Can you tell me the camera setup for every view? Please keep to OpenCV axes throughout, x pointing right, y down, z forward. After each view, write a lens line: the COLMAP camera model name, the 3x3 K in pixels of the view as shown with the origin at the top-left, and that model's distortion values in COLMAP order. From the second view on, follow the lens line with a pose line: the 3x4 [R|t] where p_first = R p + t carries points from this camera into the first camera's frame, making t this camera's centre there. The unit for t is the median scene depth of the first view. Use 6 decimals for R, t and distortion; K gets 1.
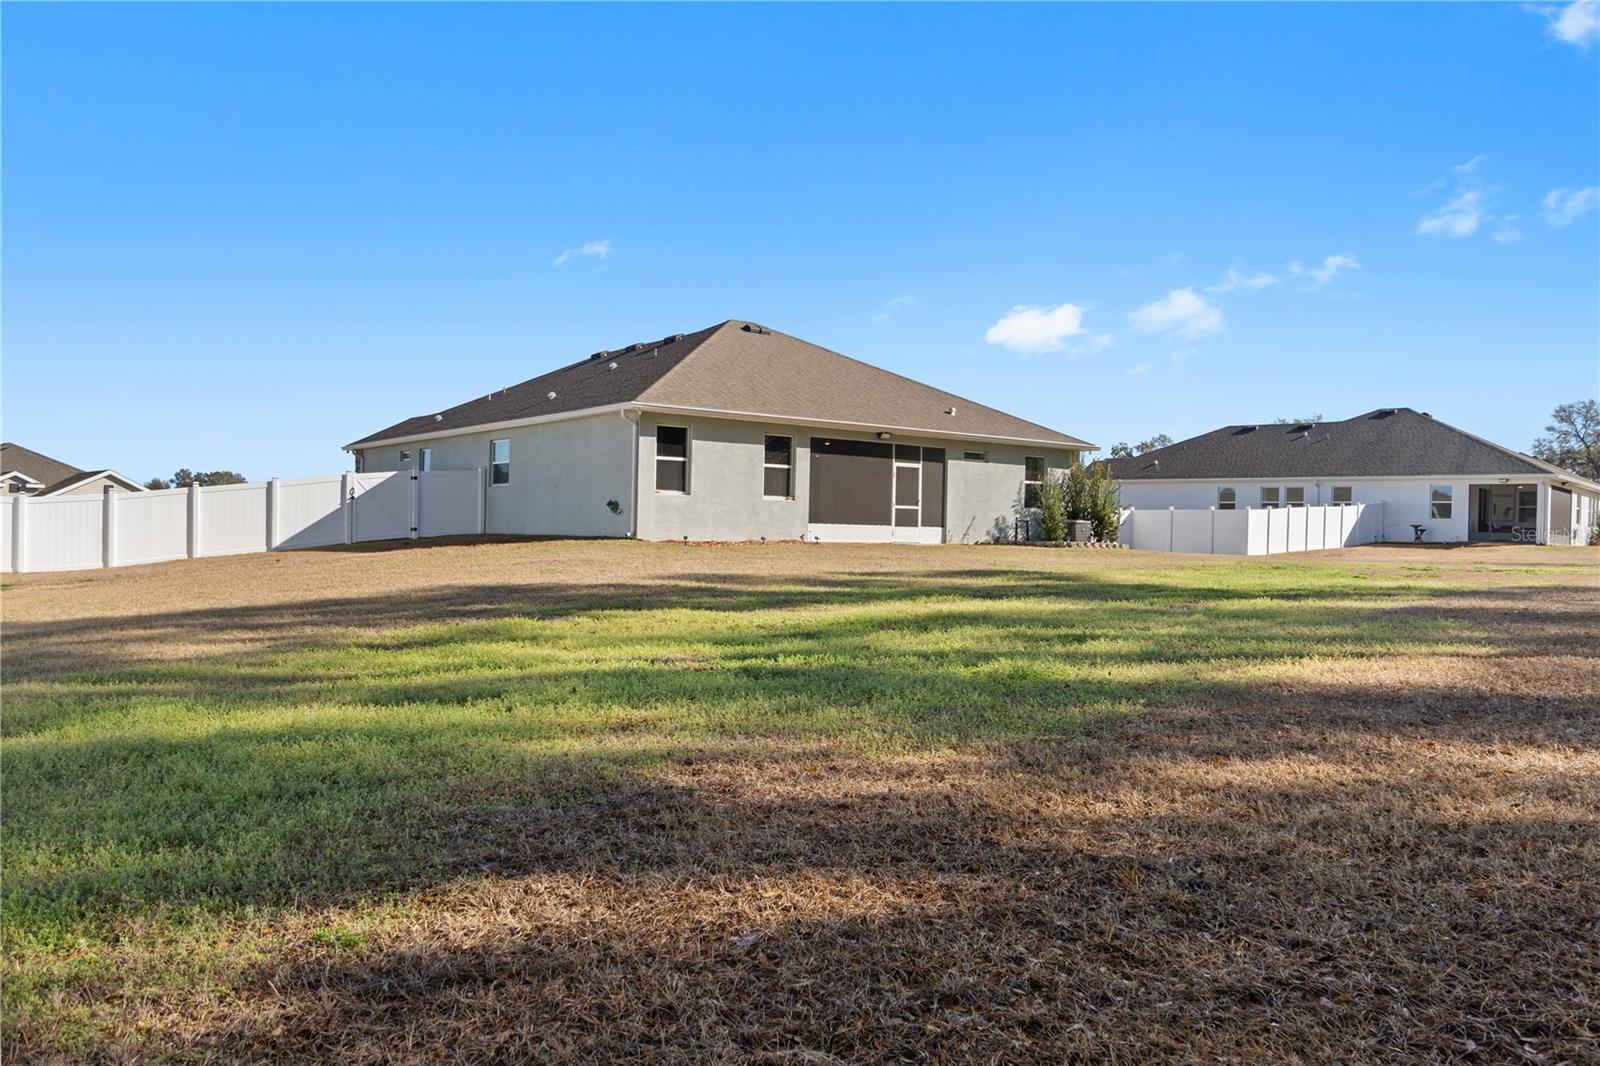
lens RADIAL K [[1269.2, 0, 807.1], [0, 1269.2, 538.8], [0, 0, 1]] dist [-0.013055, 0.011861]
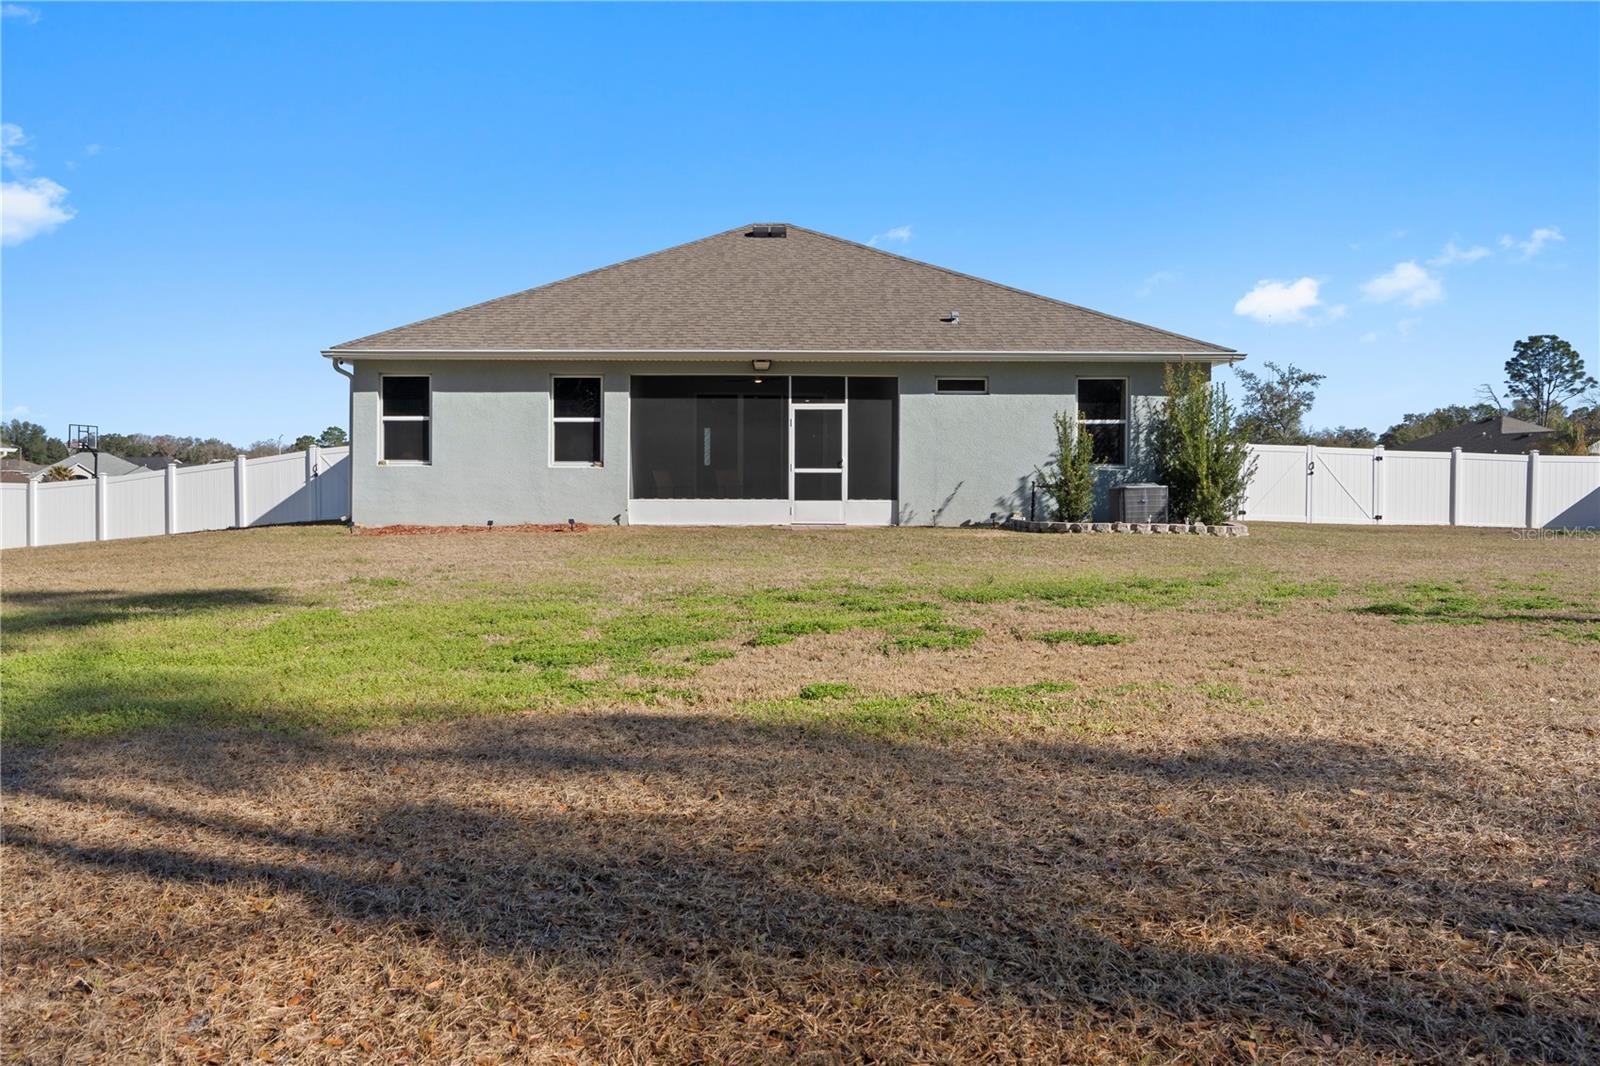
lens RADIAL K [[1269.2, 0, 800.0], [0, 1269.2, 531.1], [0, 0, 1]] dist [-0.013055, 0.011861]
pose [[0.775056, 0.008183, -0.631839, 0.527556], [0.010652, 0.999605, 0.026012, -0.011514], [0.631803, -0.026892, 0.774663, 0.516511]]
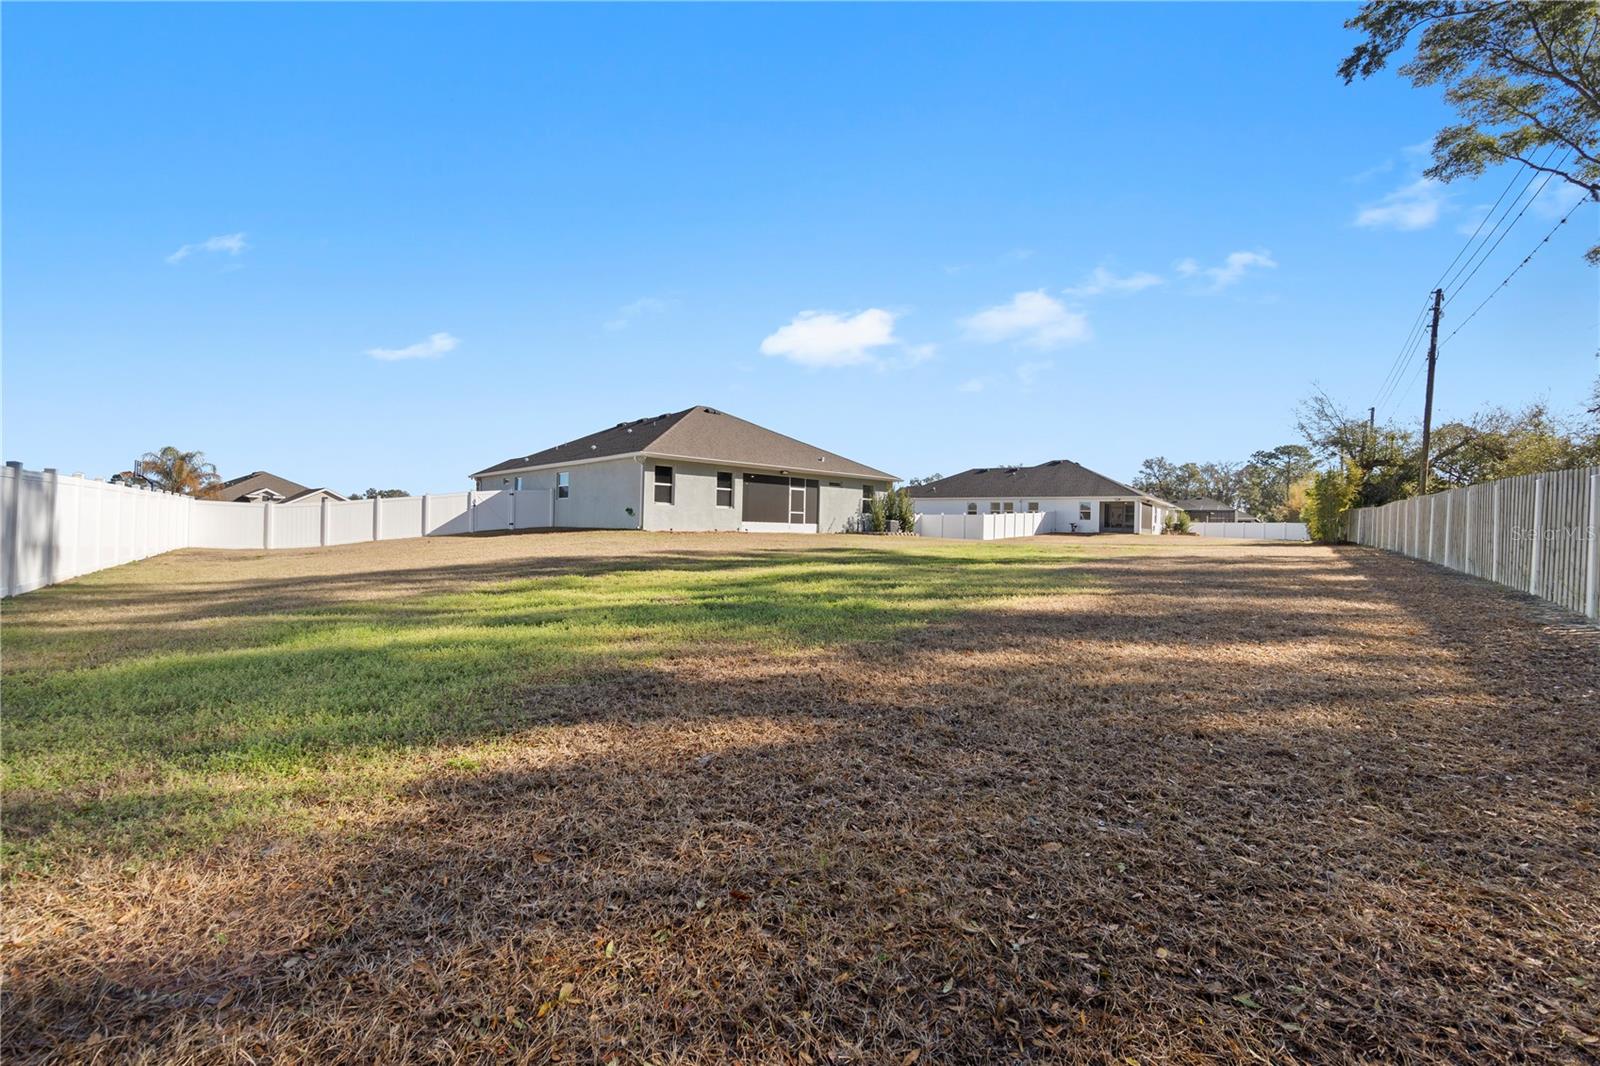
lens RADIAL K [[701.4, 0, 795.7], [0, 701.4, 530.9], [0, 0, 1]] dist [-0.009376, 0.003026]
pose [[0.997246, 0.004371, 0.074041, 0.003819], [-0.004566, 0.999987, 0.002464, -0.001771], [-0.074029, -0.002796, 0.997252, 0.017575]]
